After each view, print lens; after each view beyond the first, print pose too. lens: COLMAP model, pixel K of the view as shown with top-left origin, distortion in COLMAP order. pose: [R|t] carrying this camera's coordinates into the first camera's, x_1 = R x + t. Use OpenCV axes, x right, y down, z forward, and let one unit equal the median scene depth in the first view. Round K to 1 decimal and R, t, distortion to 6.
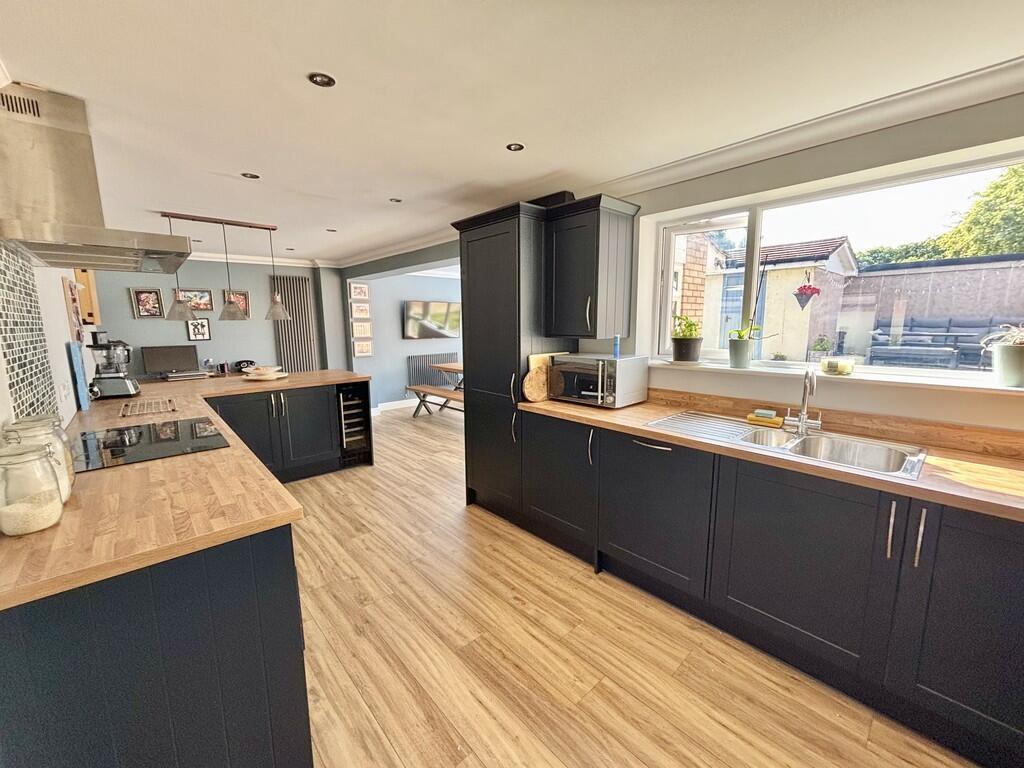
lens RADIAL K [[414.4, 0, 512.0], [0, 414.4, 384.0], [0, 0, 1]] dist [0.000148, -0.000094]
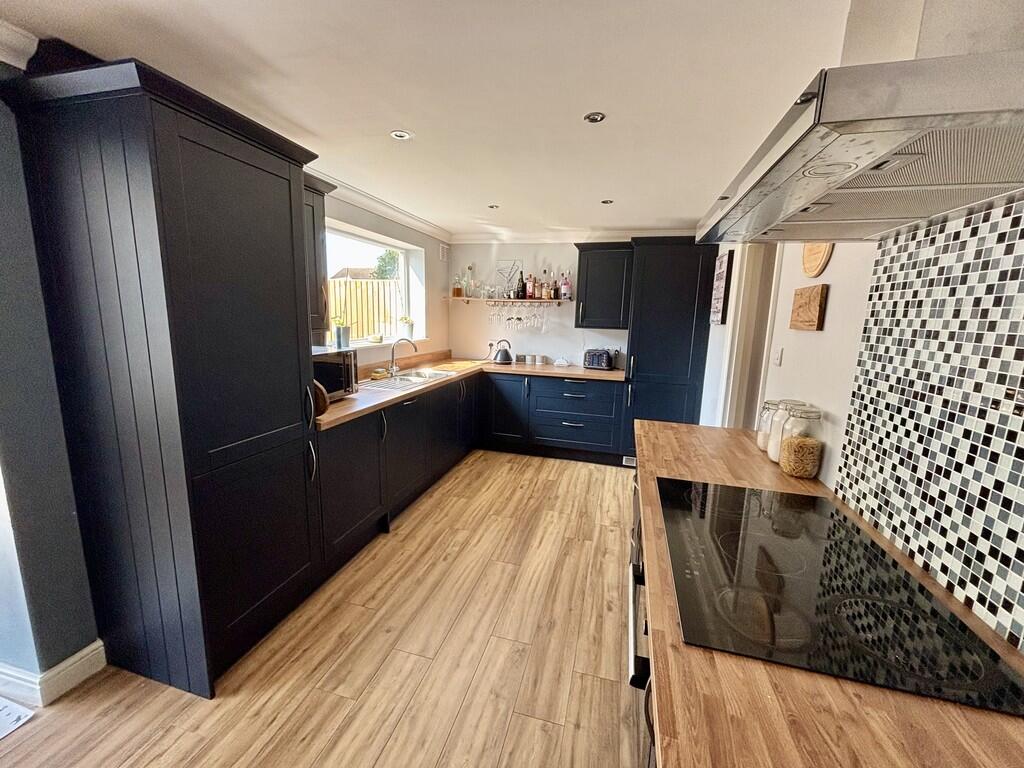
lens RADIAL K [[414.4, 0, 512.0], [0, 414.4, 384.0], [0, 0, 1]] dist [0.000148, -0.000094]
pose [[-0.538121, -0.151498, 0.829140, -1.036335], [0.104778, 0.964060, 0.244152, -0.224177], [-0.836330, 0.218259, -0.502907, 1.416512]]
